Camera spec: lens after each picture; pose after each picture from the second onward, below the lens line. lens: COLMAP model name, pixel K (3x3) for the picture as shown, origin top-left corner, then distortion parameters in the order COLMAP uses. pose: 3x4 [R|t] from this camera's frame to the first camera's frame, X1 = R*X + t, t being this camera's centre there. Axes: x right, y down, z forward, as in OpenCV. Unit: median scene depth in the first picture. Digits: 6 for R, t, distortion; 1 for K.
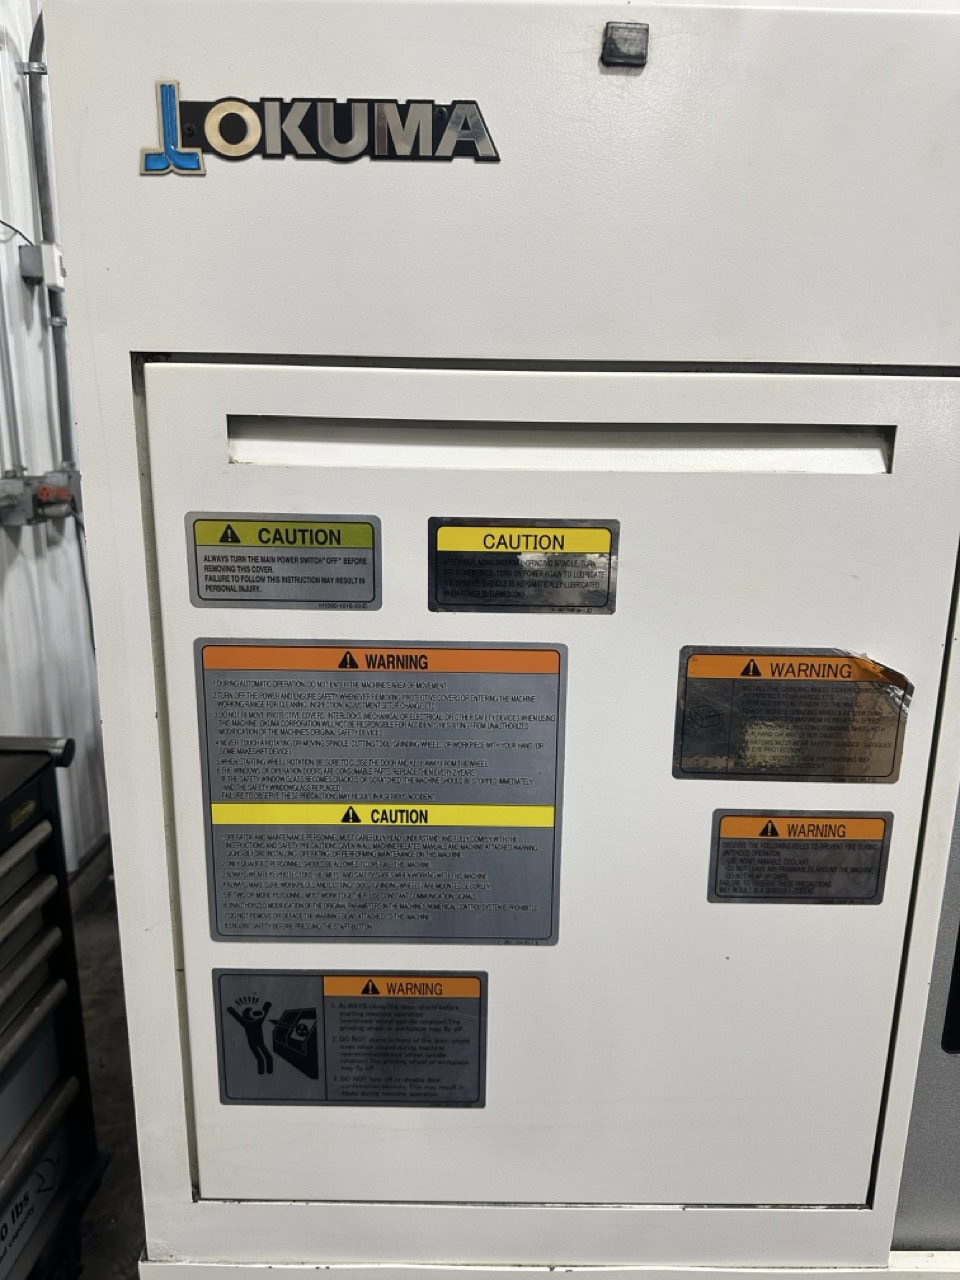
lens RADIAL K [[922.3, 0, 482.6], [0, 922.3, 640.7], [0, 0, 1]] dist [0.027002, -0.036540]
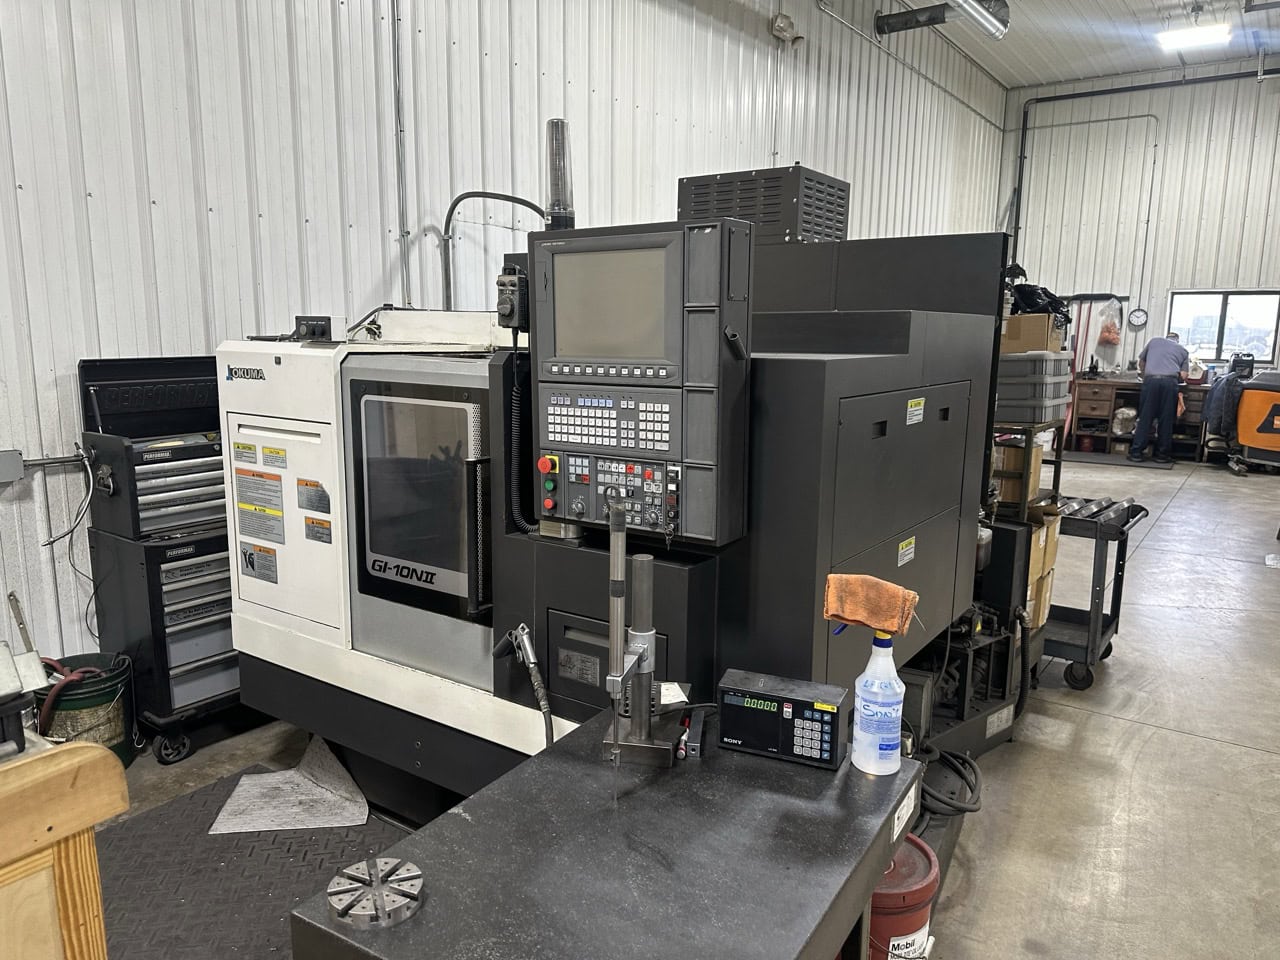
lens RADIAL K [[922.3, 0, 643.6], [0, 922.3, 486.1], [0, 0, 1]] dist [0.027002, -0.036540]
pose [[0.818180, 0.092403, -0.567488, 4.311071], [-0.132071, 0.990814, -0.029082, -0.046450], [0.559588, 0.098743, 0.822868, -1.841582]]
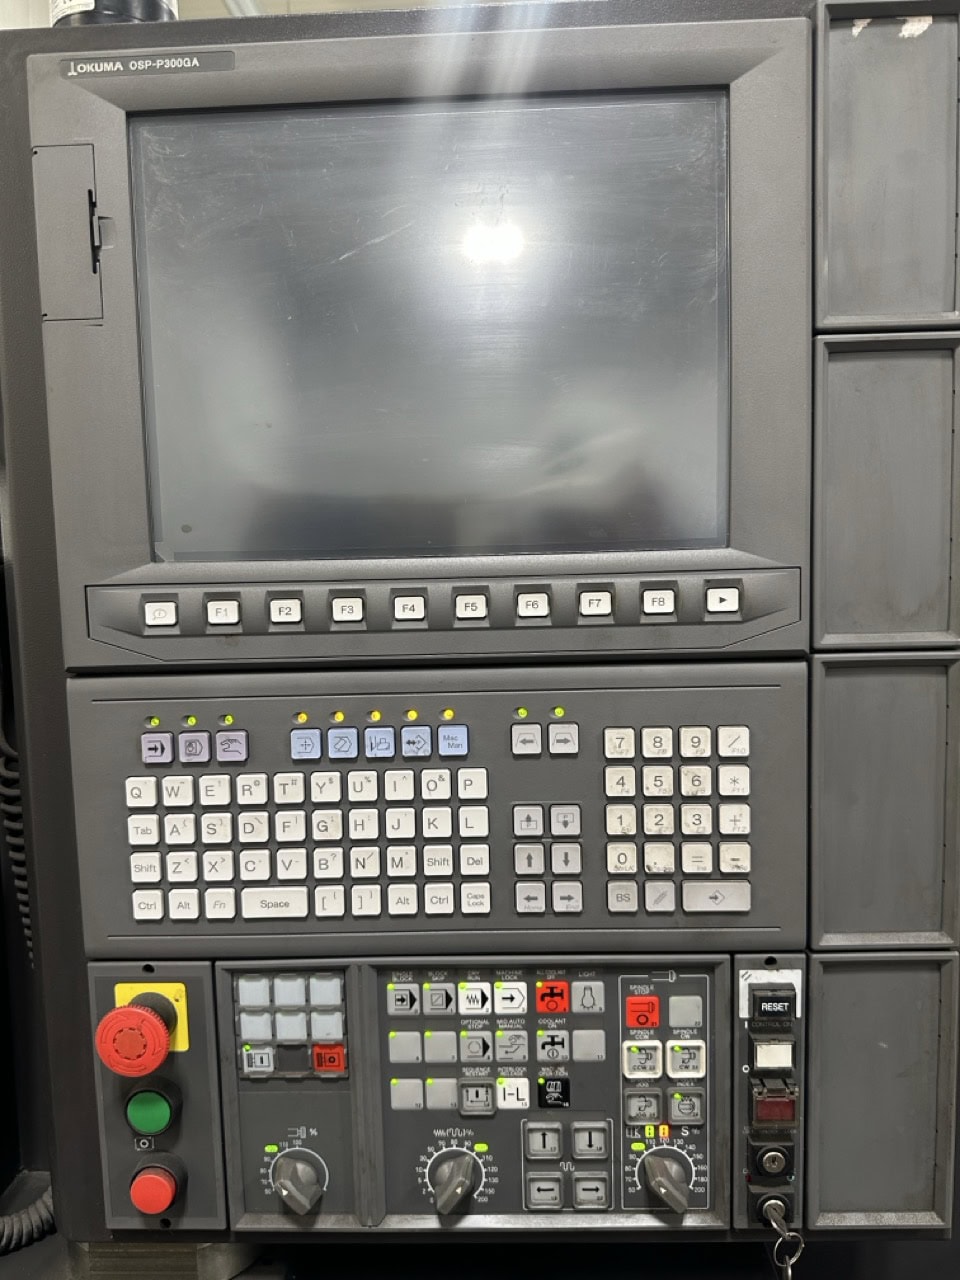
lens RADIAL K [[922.3, 0, 480.2], [0, 922.3, 637.4], [0, 0, 1]] dist [0.027002, -0.036540]
pose [[0.998075, -0.027698, -0.055487, 2.290886], [0.018328, 0.986494, -0.162770, -0.394069], [0.059246, 0.161440, 0.985103, 0.071365]]
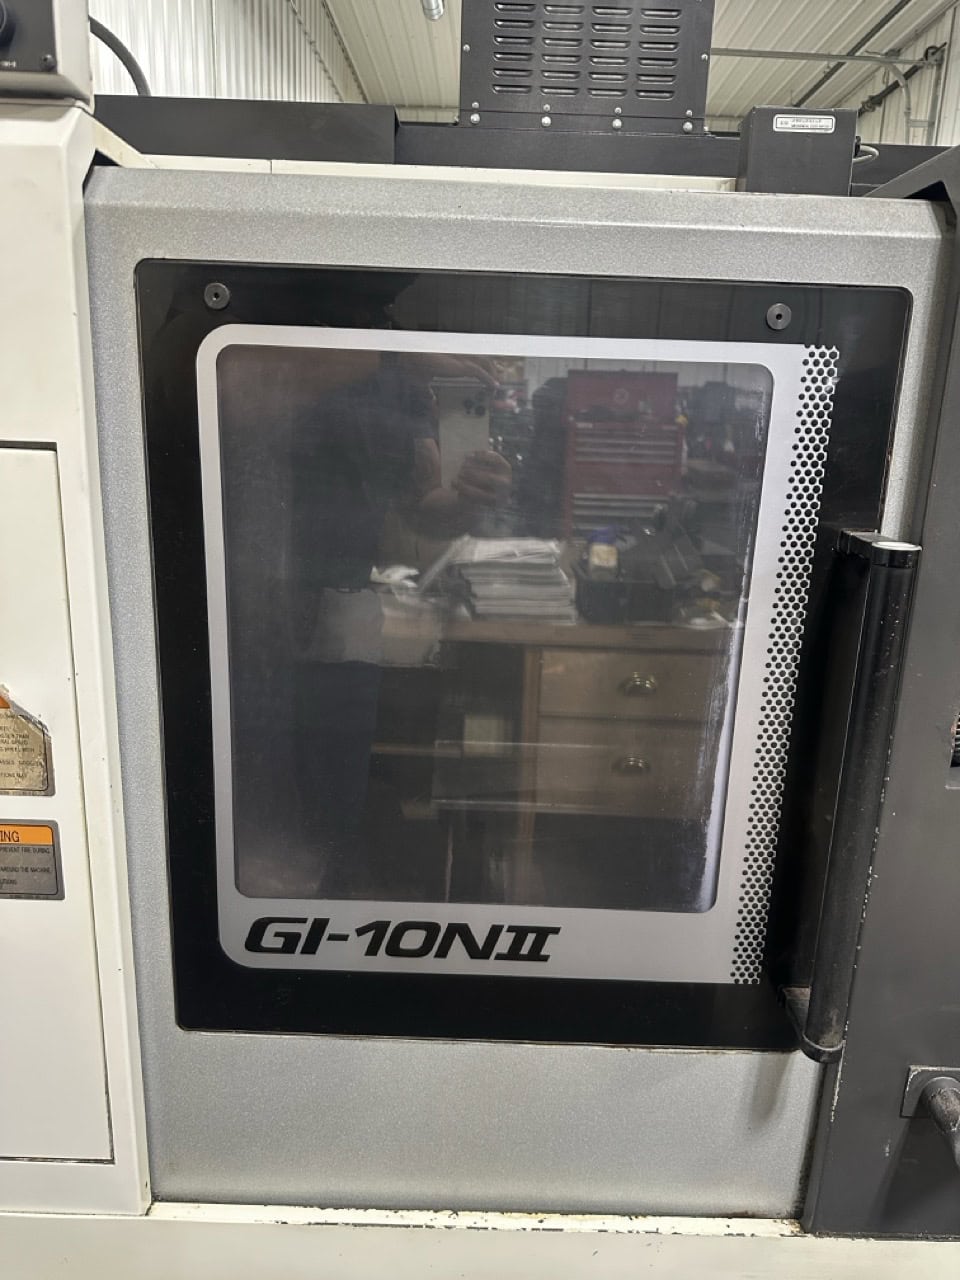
lens RADIAL K [[922.3, 0, 475.5], [0, 922.3, 638.3], [0, 0, 1]] dist [0.027002, -0.036540]
pose [[0.999541, 0.019045, -0.023573, 1.053324], [-0.018549, 0.999606, 0.021071, -0.080947], [0.023965, -0.020625, 0.999500, -0.140934]]
